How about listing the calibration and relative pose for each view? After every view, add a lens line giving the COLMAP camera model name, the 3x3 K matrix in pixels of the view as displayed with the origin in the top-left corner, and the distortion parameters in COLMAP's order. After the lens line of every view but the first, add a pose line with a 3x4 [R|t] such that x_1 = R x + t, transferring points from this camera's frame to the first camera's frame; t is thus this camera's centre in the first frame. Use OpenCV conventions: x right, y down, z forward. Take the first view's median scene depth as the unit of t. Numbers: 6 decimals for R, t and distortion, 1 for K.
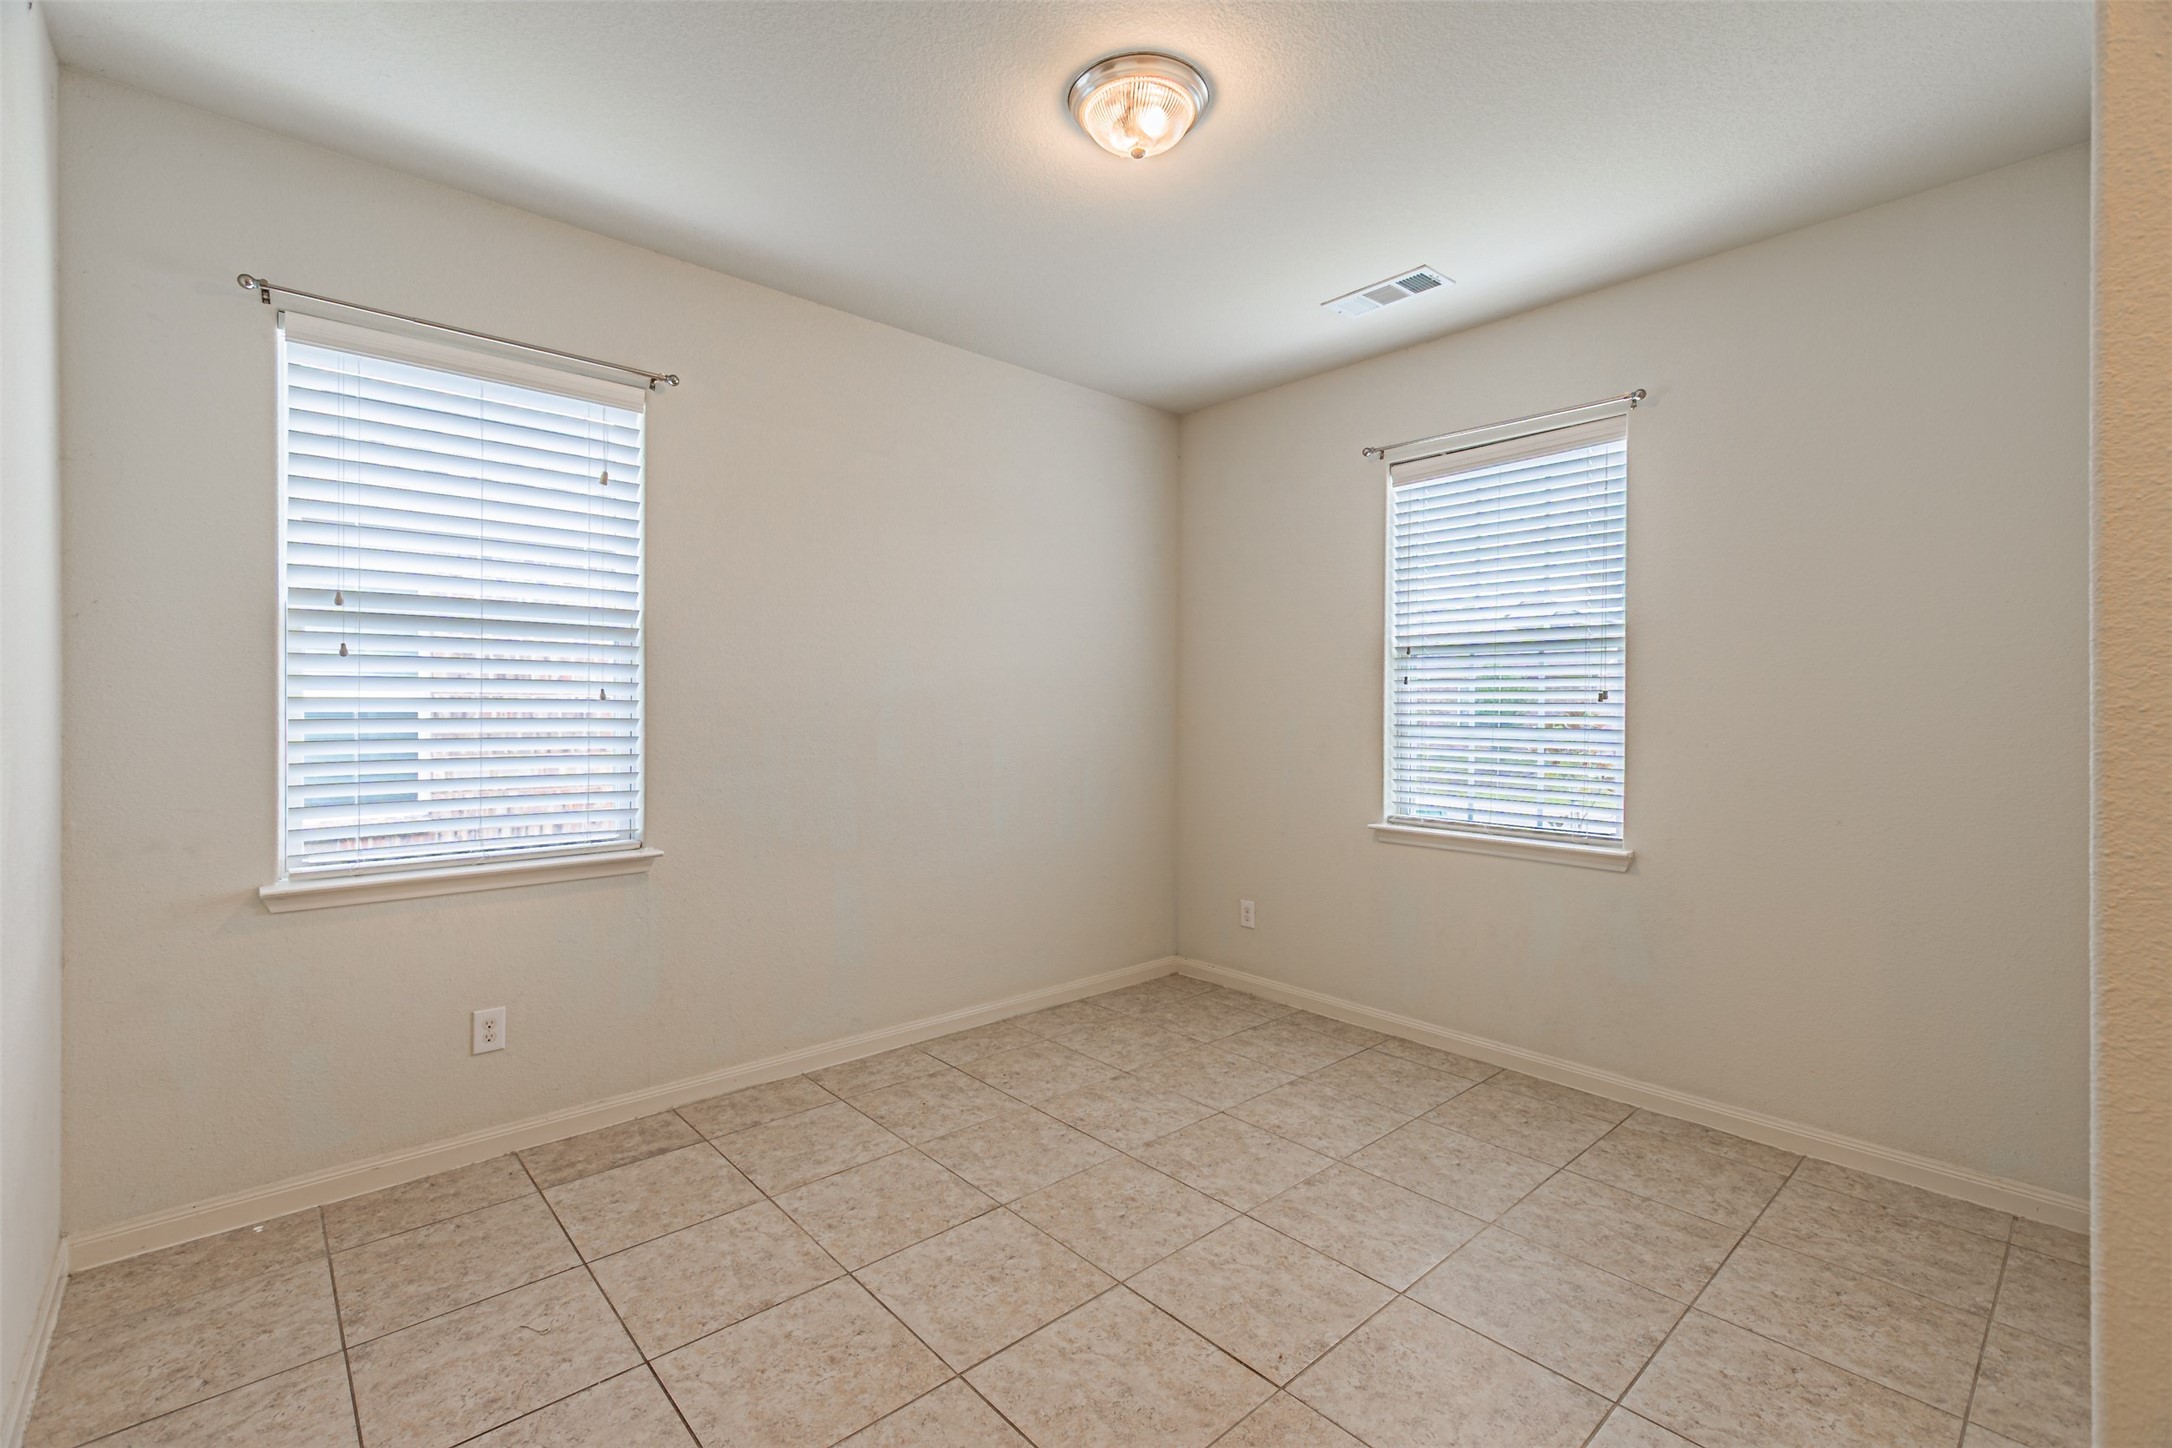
lens RADIAL K [[952.4, 0, 1082.5], [0, 952.4, 711.6], [0, 0, 1]] dist [0.009372, -0.002771]
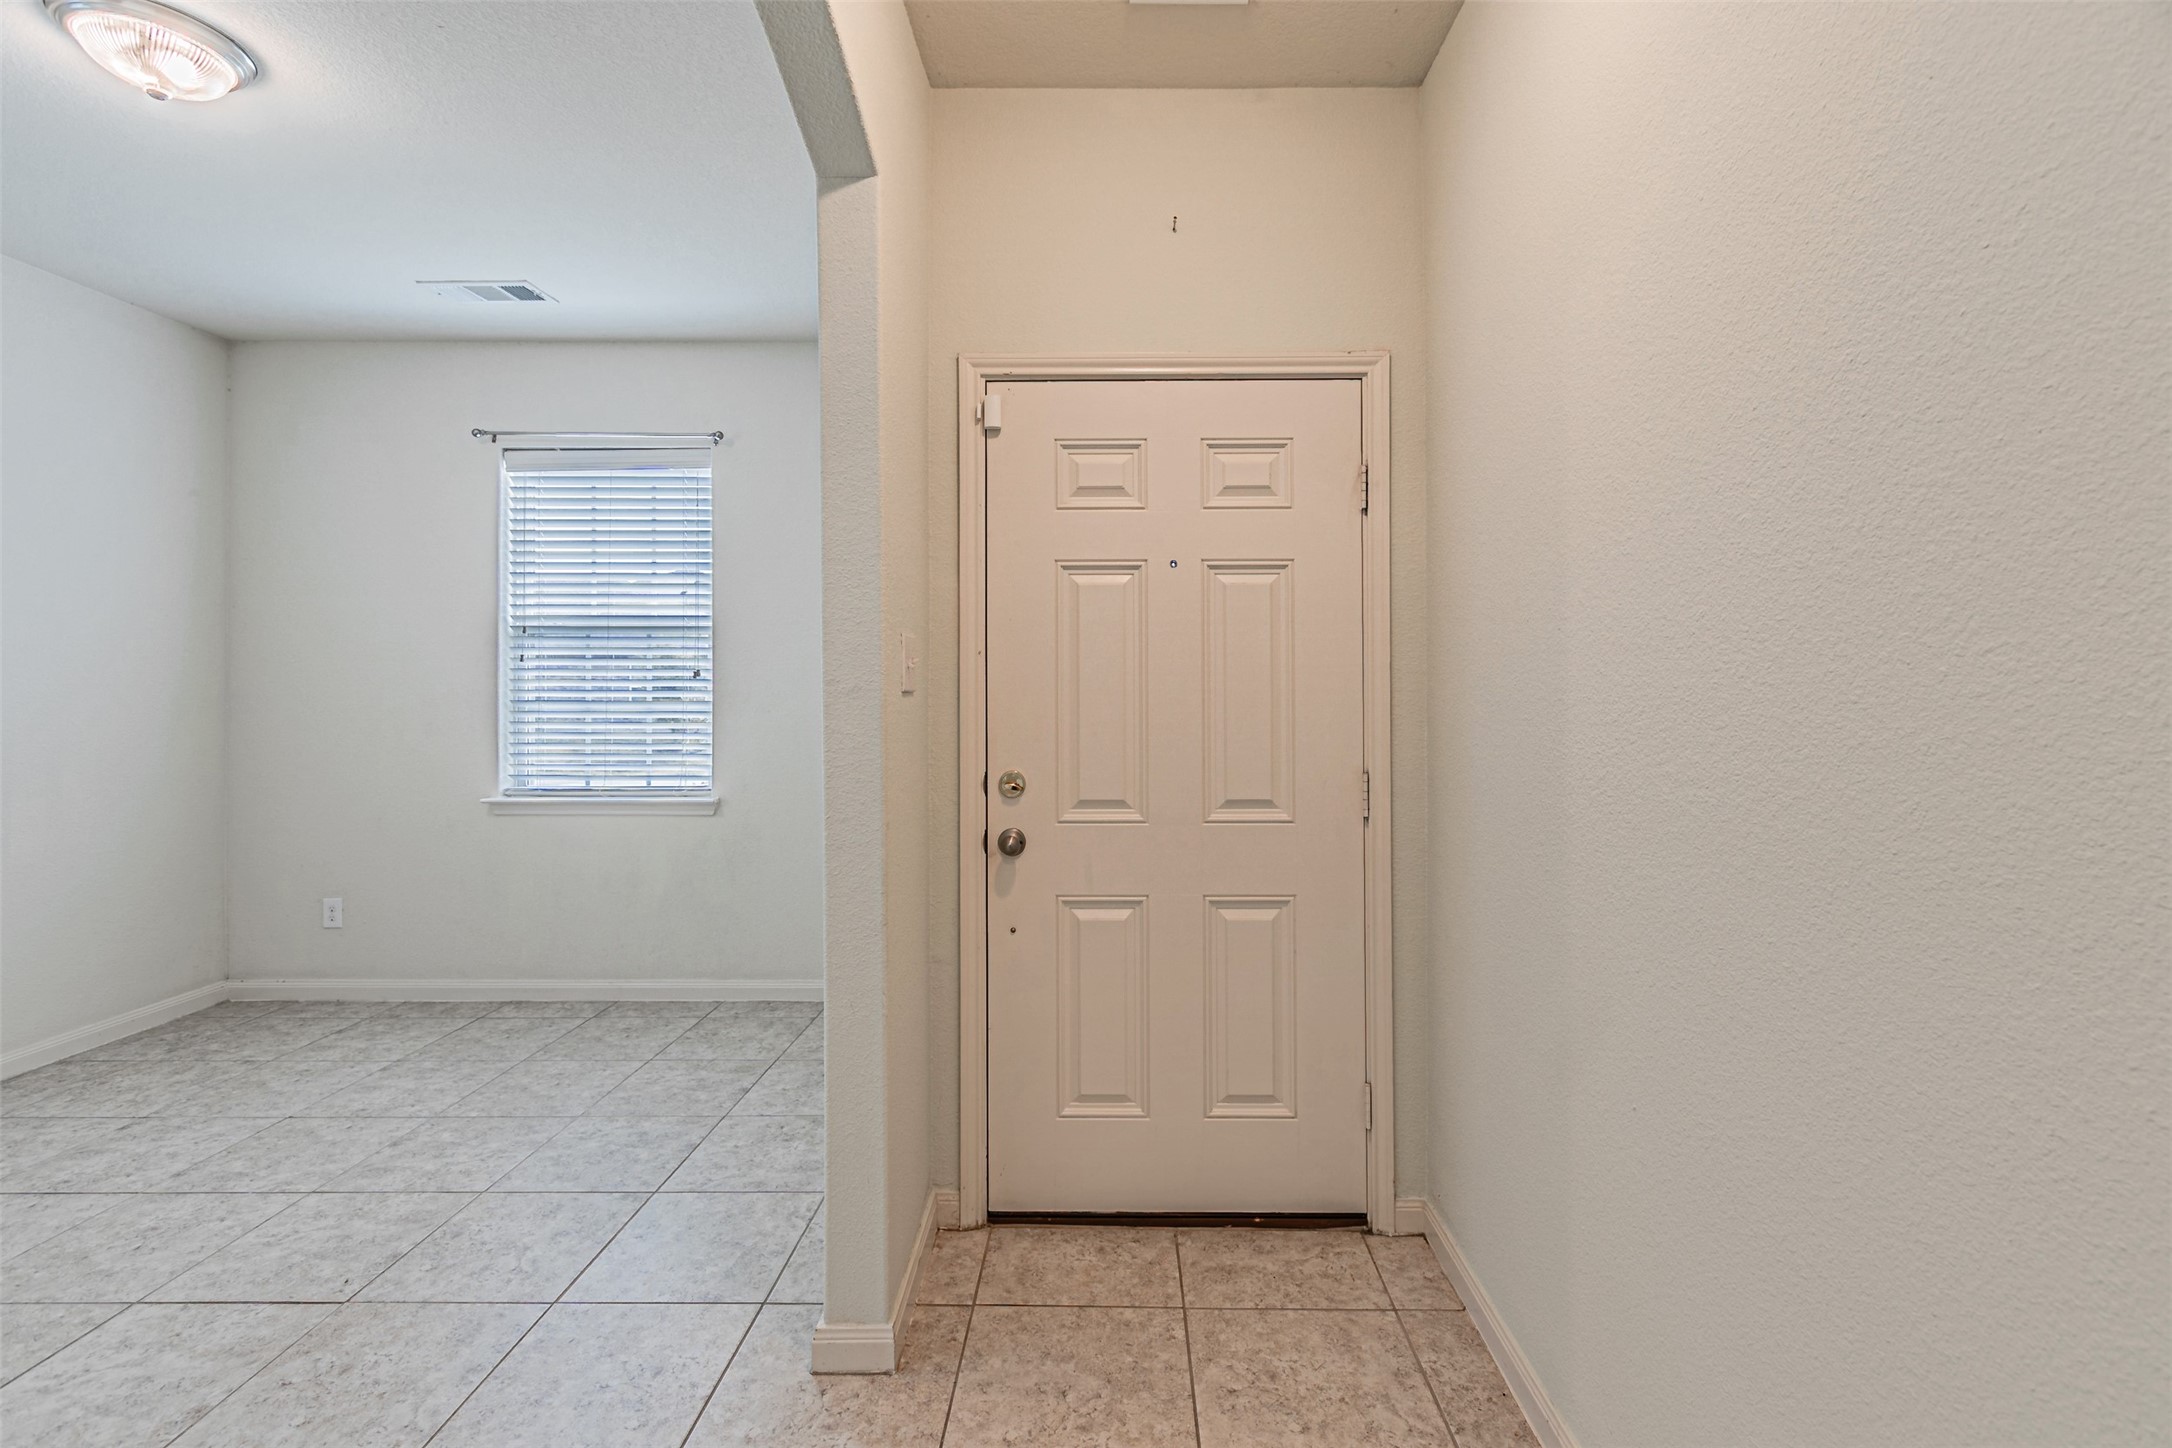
lens RADIAL K [[952.4, 0, 1101.3], [0, 952.4, 683.7], [0, 0, 1]] dist [0.009372, -0.002771]
pose [[0.672667, -0.001993, 0.739943, -0.011472], [0.007395, 0.999965, -0.004028, 0.005504], [-0.739908, 0.008181, 0.672658, -0.217367]]
